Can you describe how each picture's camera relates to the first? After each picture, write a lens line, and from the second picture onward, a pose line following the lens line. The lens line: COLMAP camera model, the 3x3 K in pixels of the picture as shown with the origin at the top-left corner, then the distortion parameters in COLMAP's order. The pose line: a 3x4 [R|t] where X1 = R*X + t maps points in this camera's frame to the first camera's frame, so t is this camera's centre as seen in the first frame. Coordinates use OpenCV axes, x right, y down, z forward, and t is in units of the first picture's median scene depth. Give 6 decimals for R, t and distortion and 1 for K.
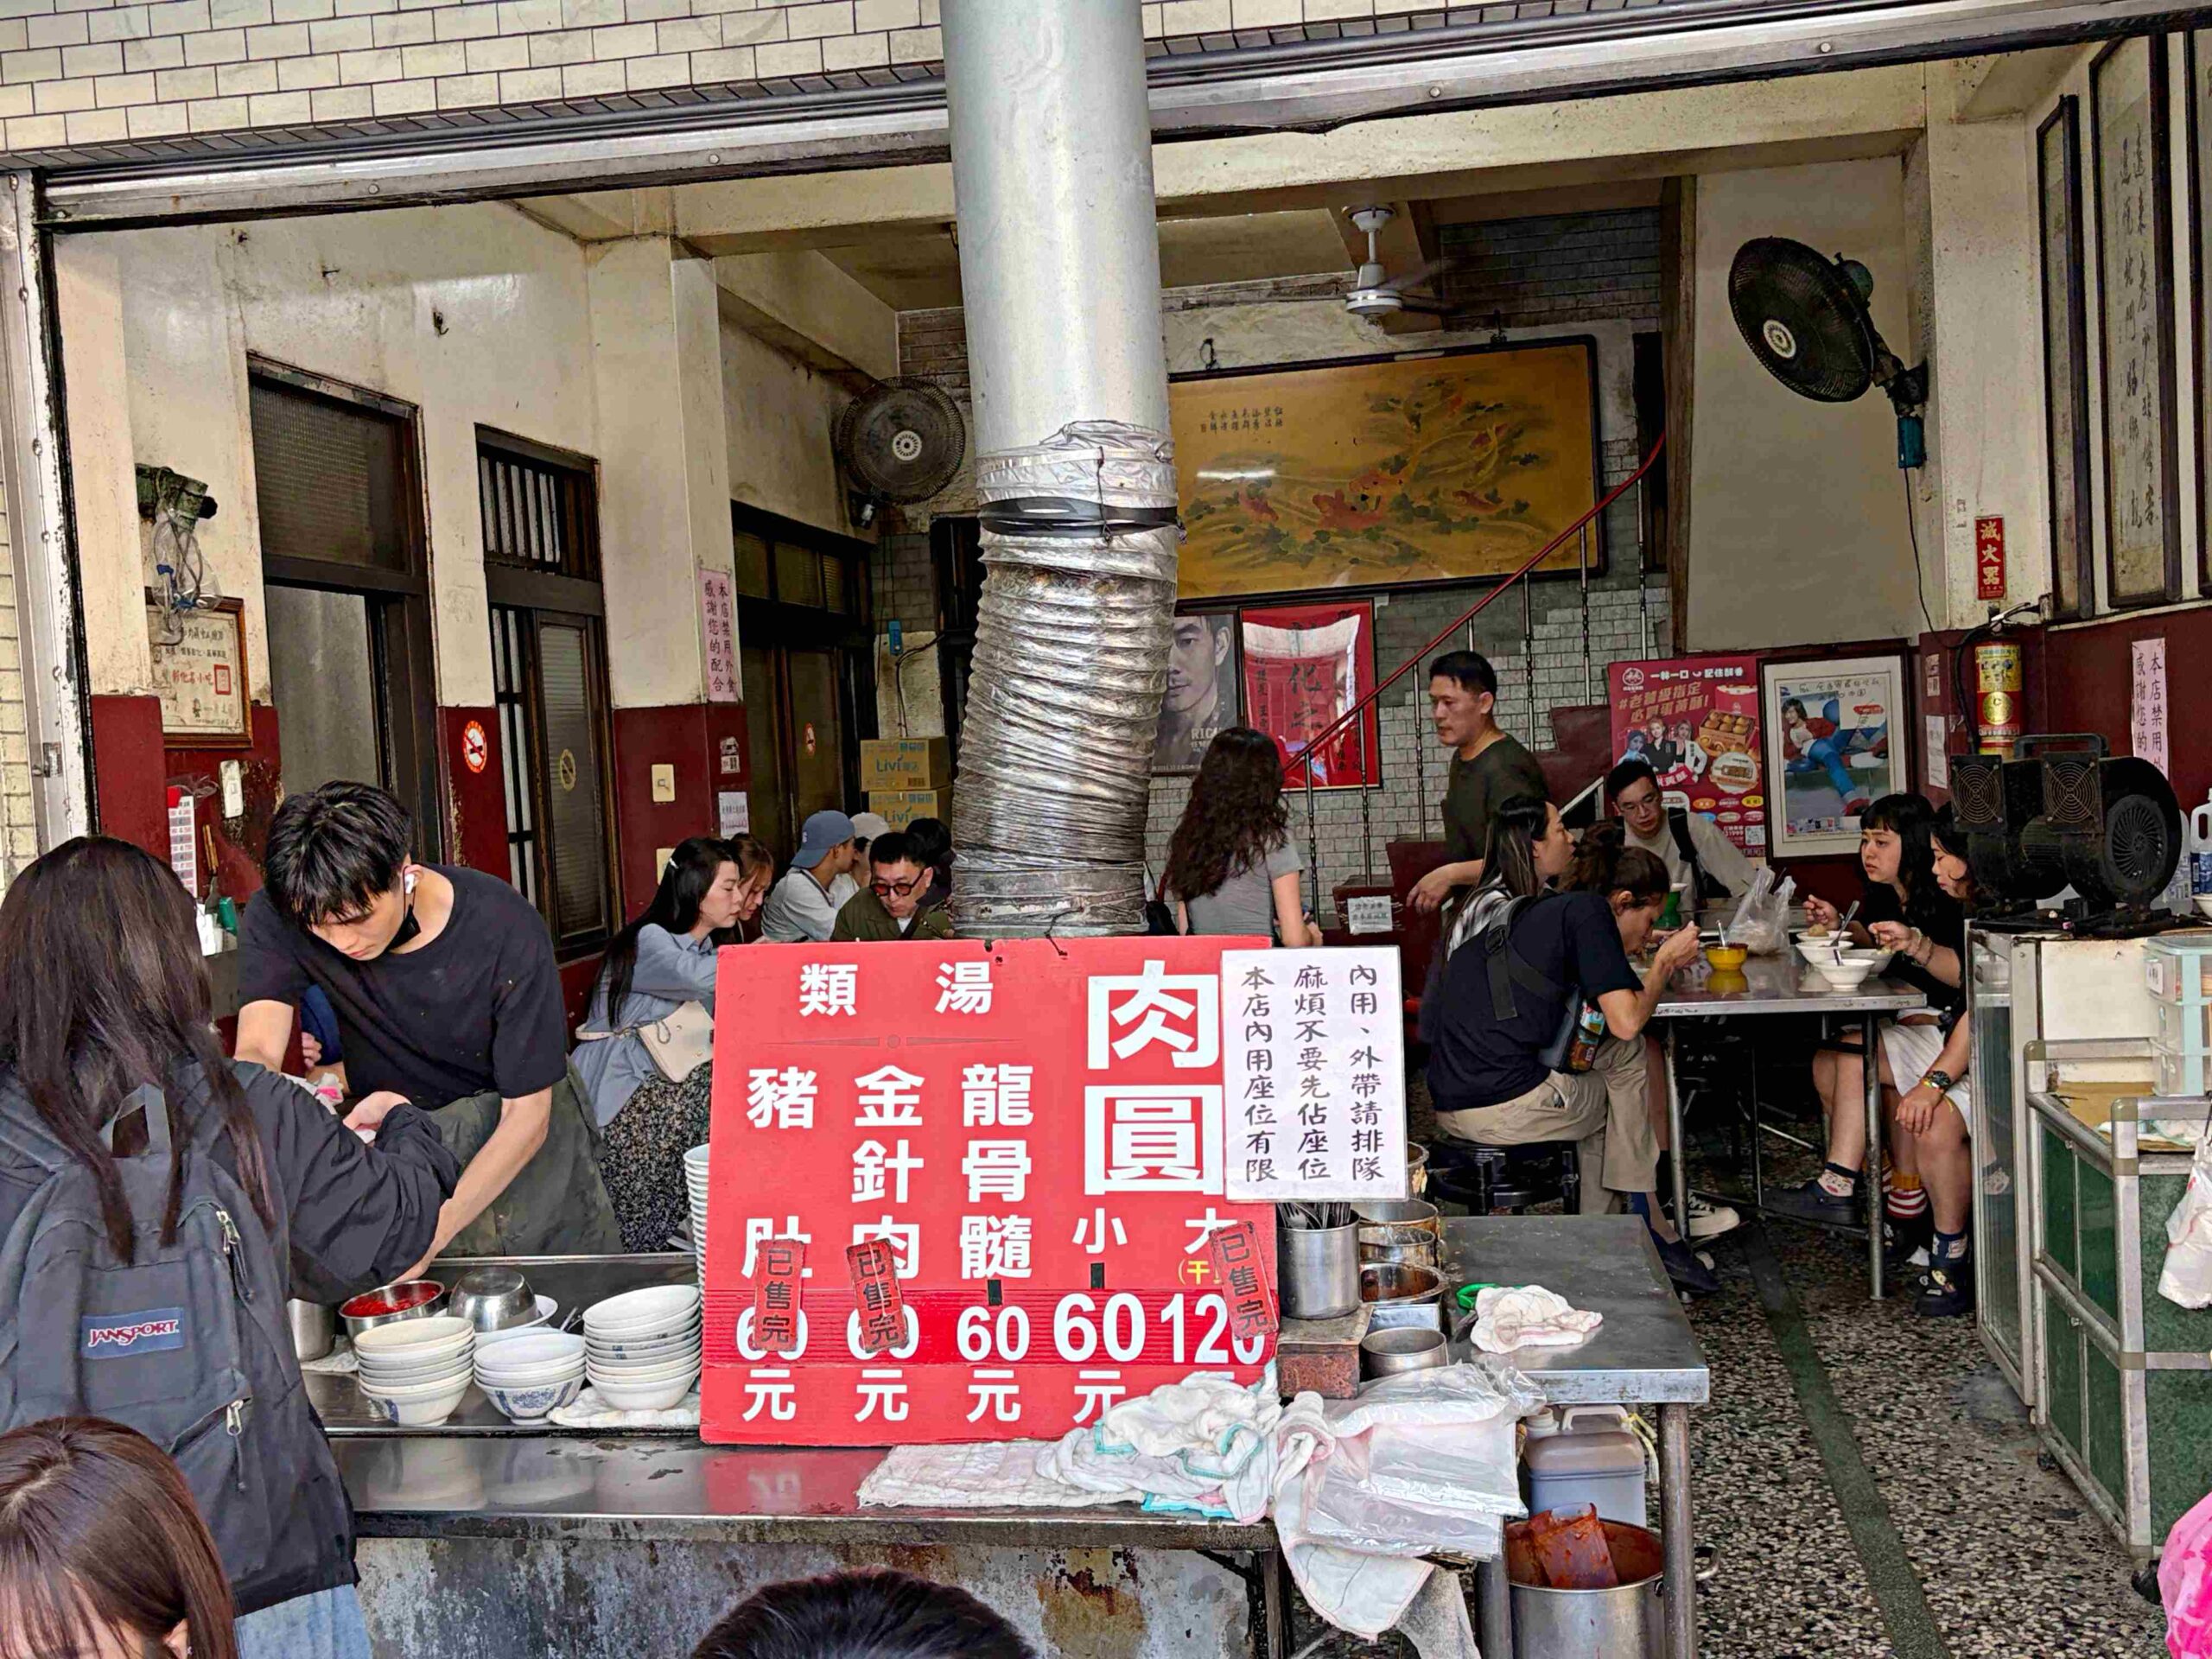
lens RADIAL K [[2252.4, 0, 1137.2], [0, 2252.4, 820.9], [0, 0, 1]] dist [0.033962, 0.000000]
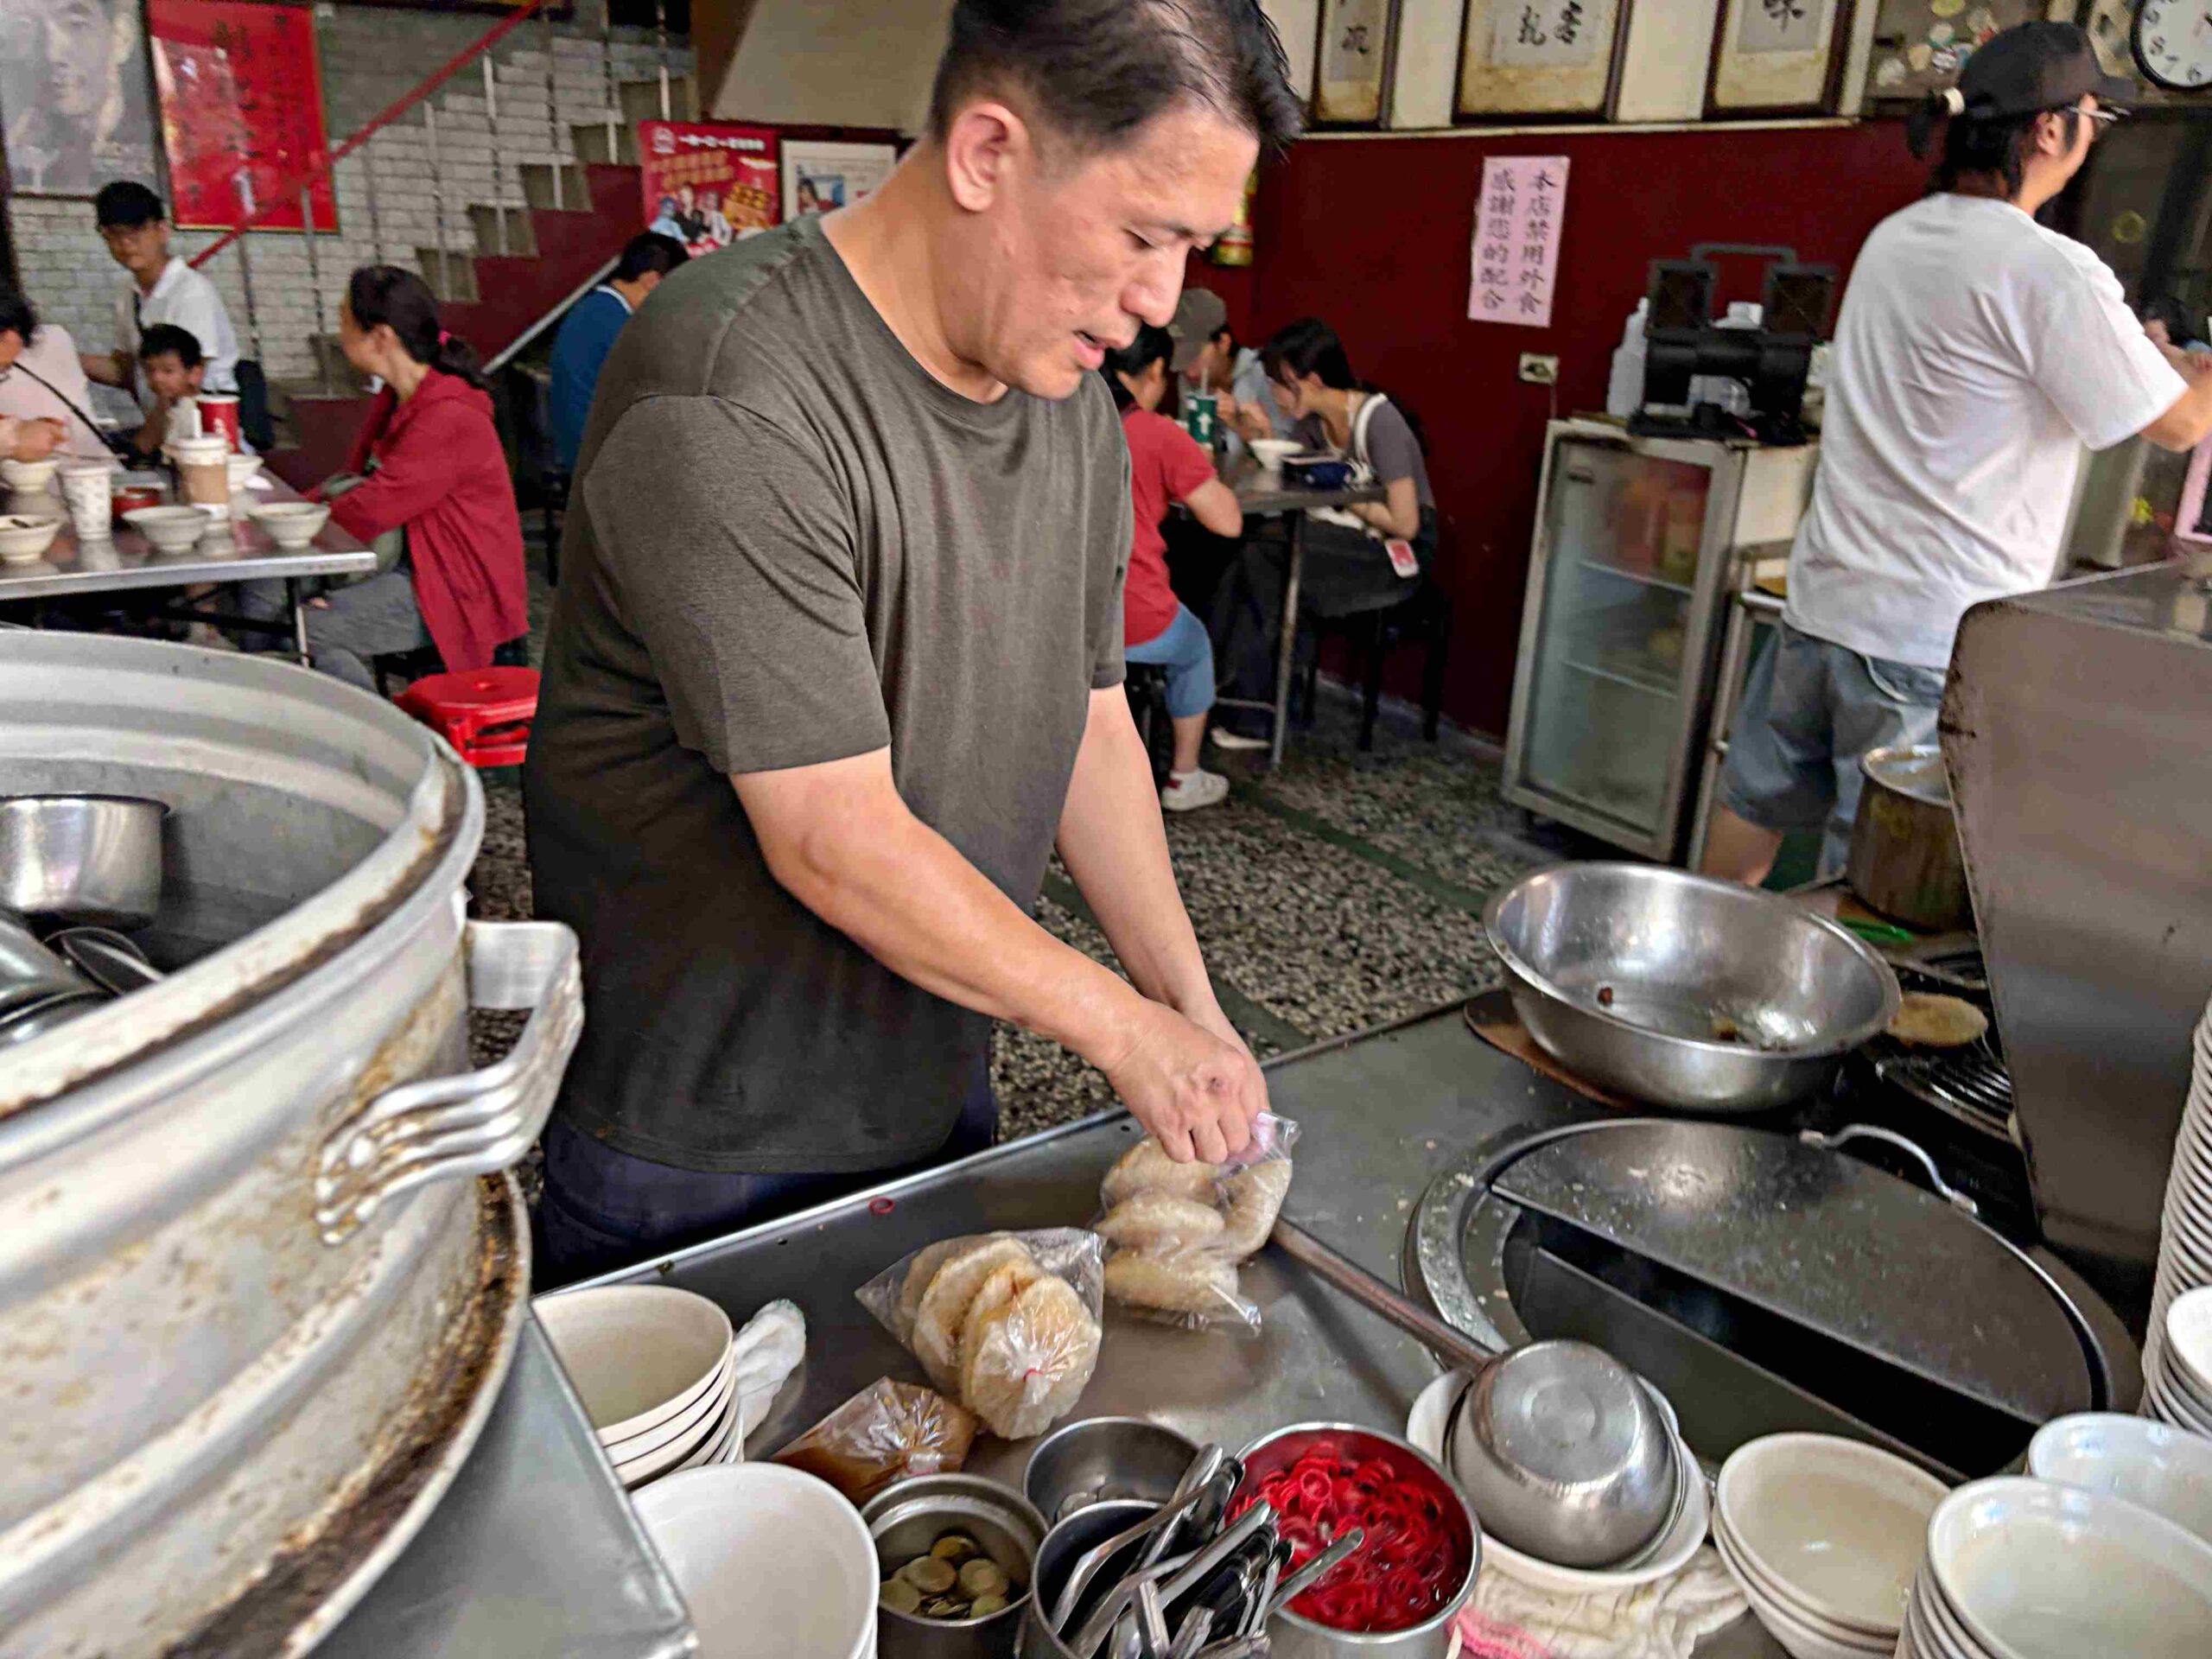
lens RADIAL K [[1672.8, 0, 1104.8], [0, 1672.8, 816.2], [0, 0, 1]] dist [0.054959, -0.067521]
pose [[0.721678, -0.157069, 0.674173, -0.480713], [-0.050309, 0.959441, 0.277385, 0.016267], [-0.690398, -0.234100, 0.684506, 0.775451]]
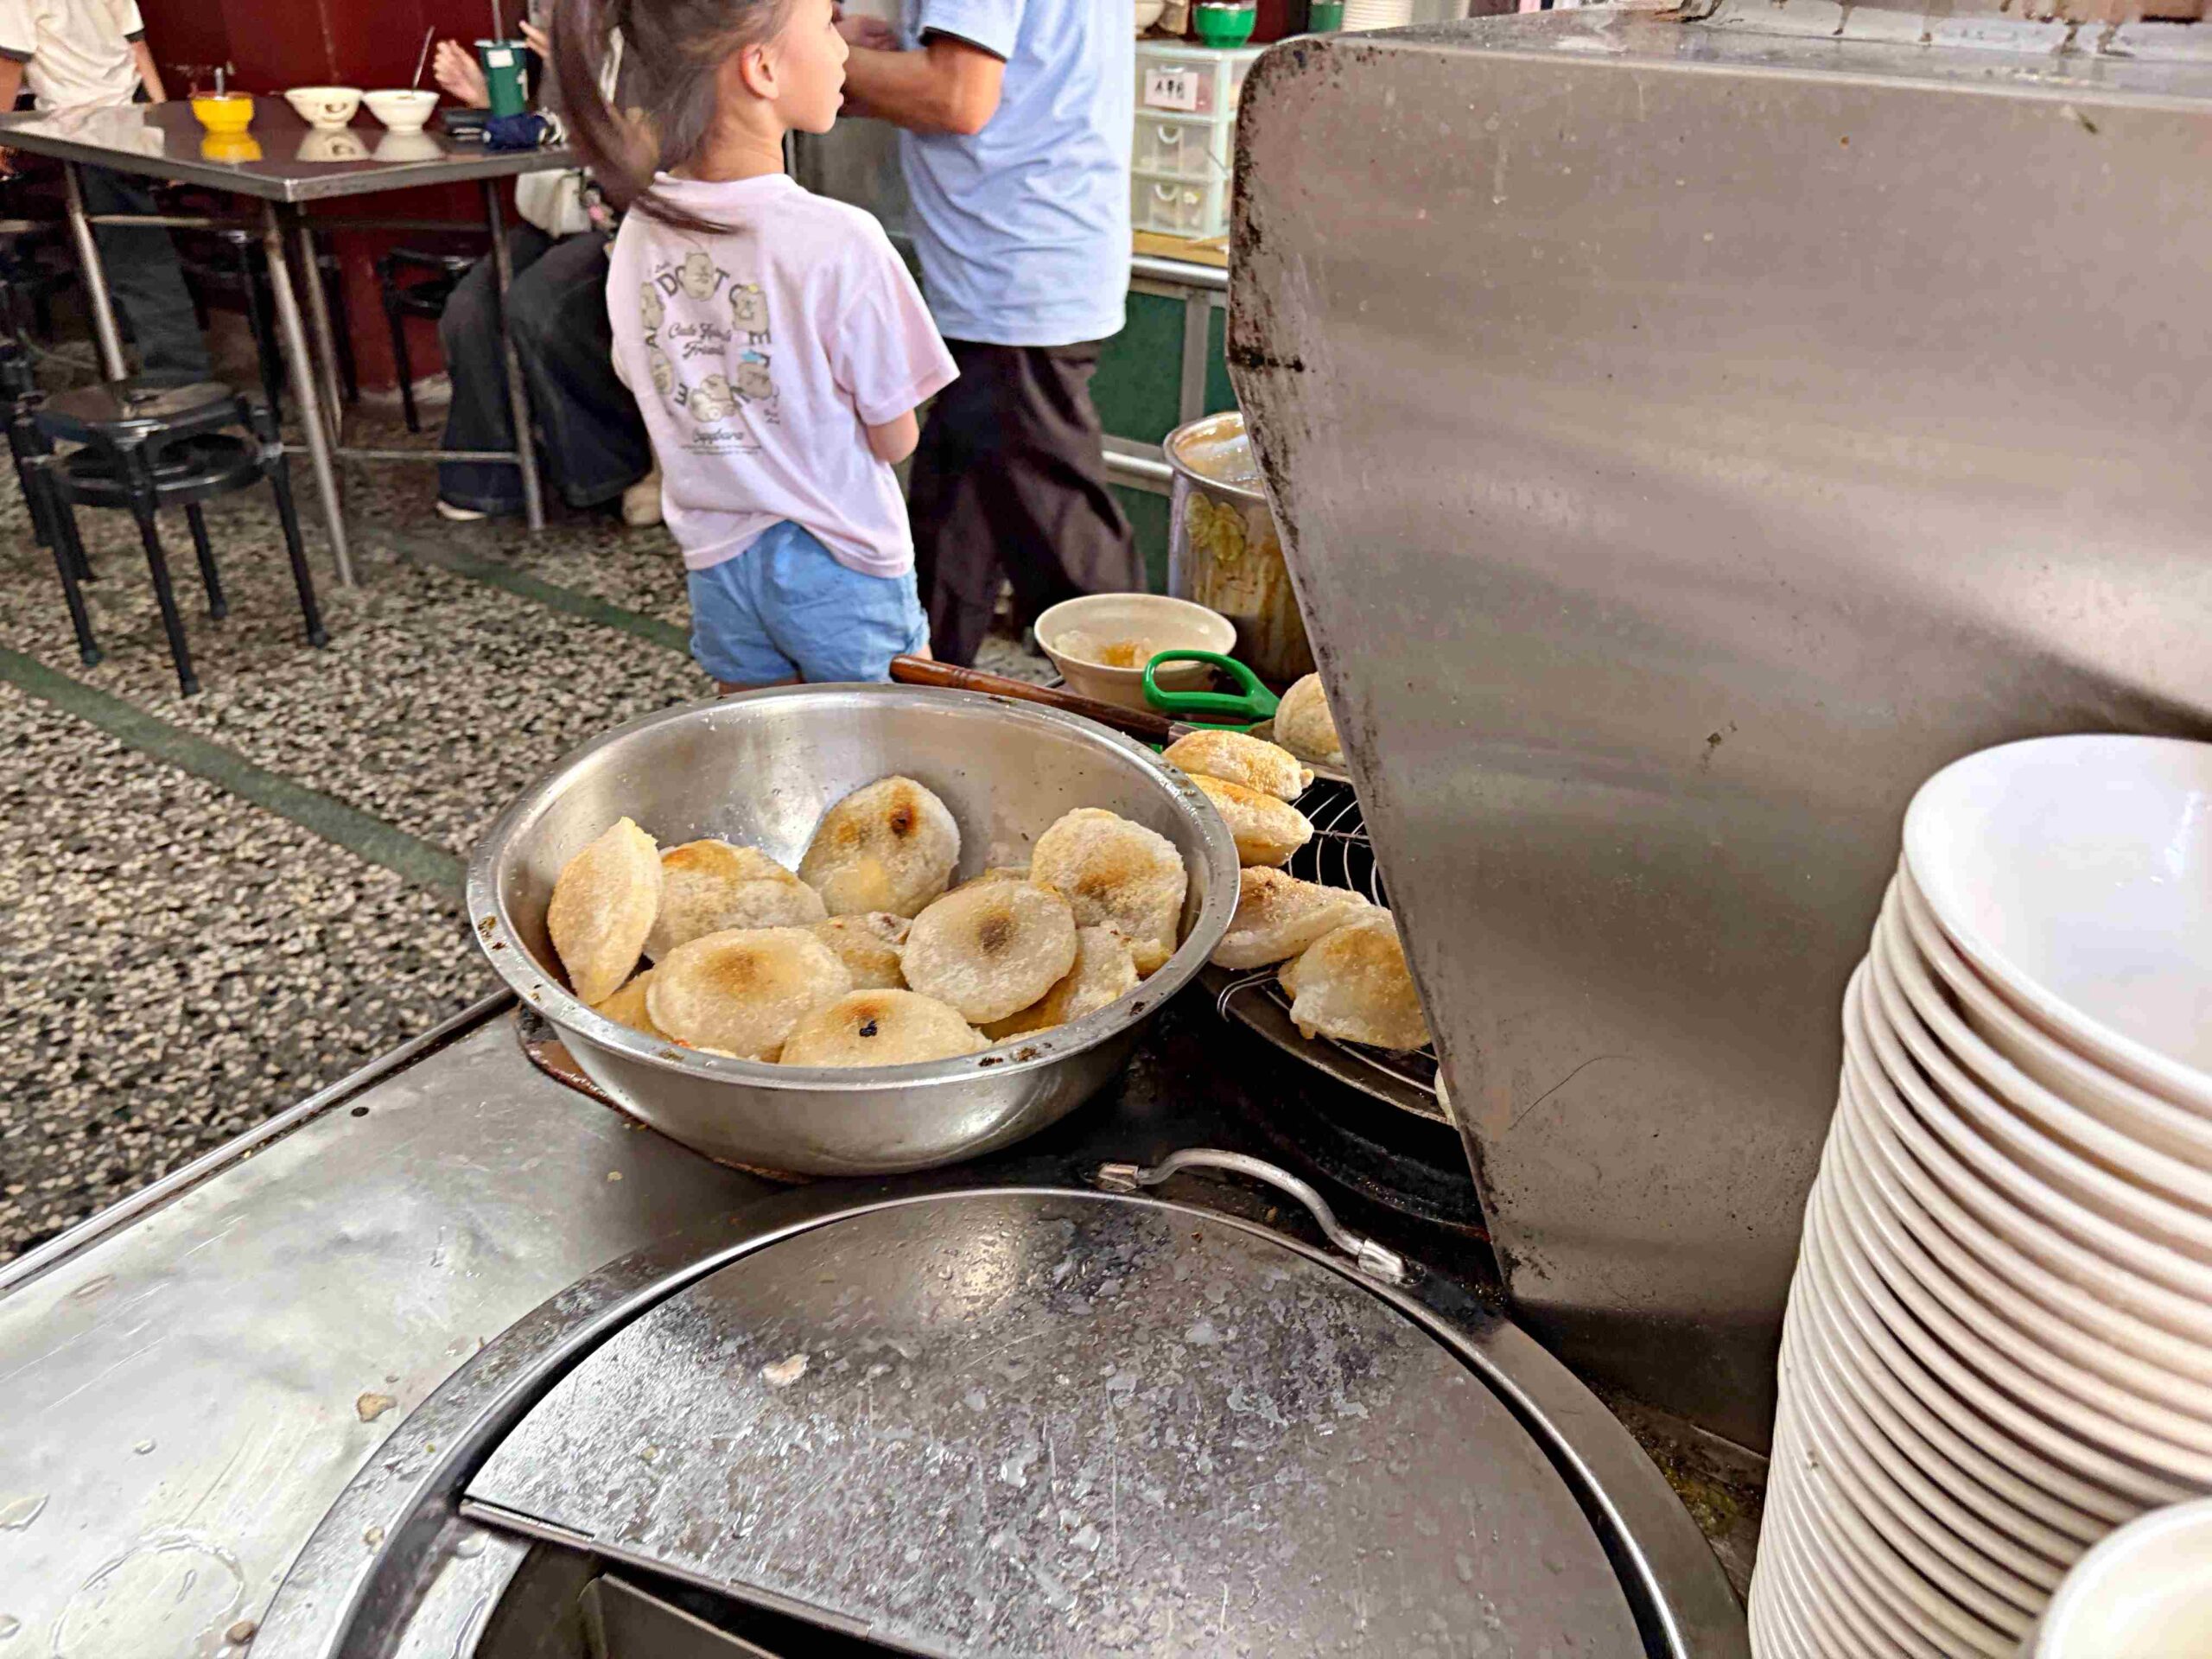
lens RADIAL K [[1672.8, 0, 1120.1], [0, 1672.8, 826.0], [0, 0, 1]] dist [0.054959, -0.067521]
pose [[0.420400, -0.377537, 0.825064, -0.259490], [-0.008328, 0.907679, 0.419583, 0.062840], [-0.907301, -0.183264, 0.378444, 0.843020]]
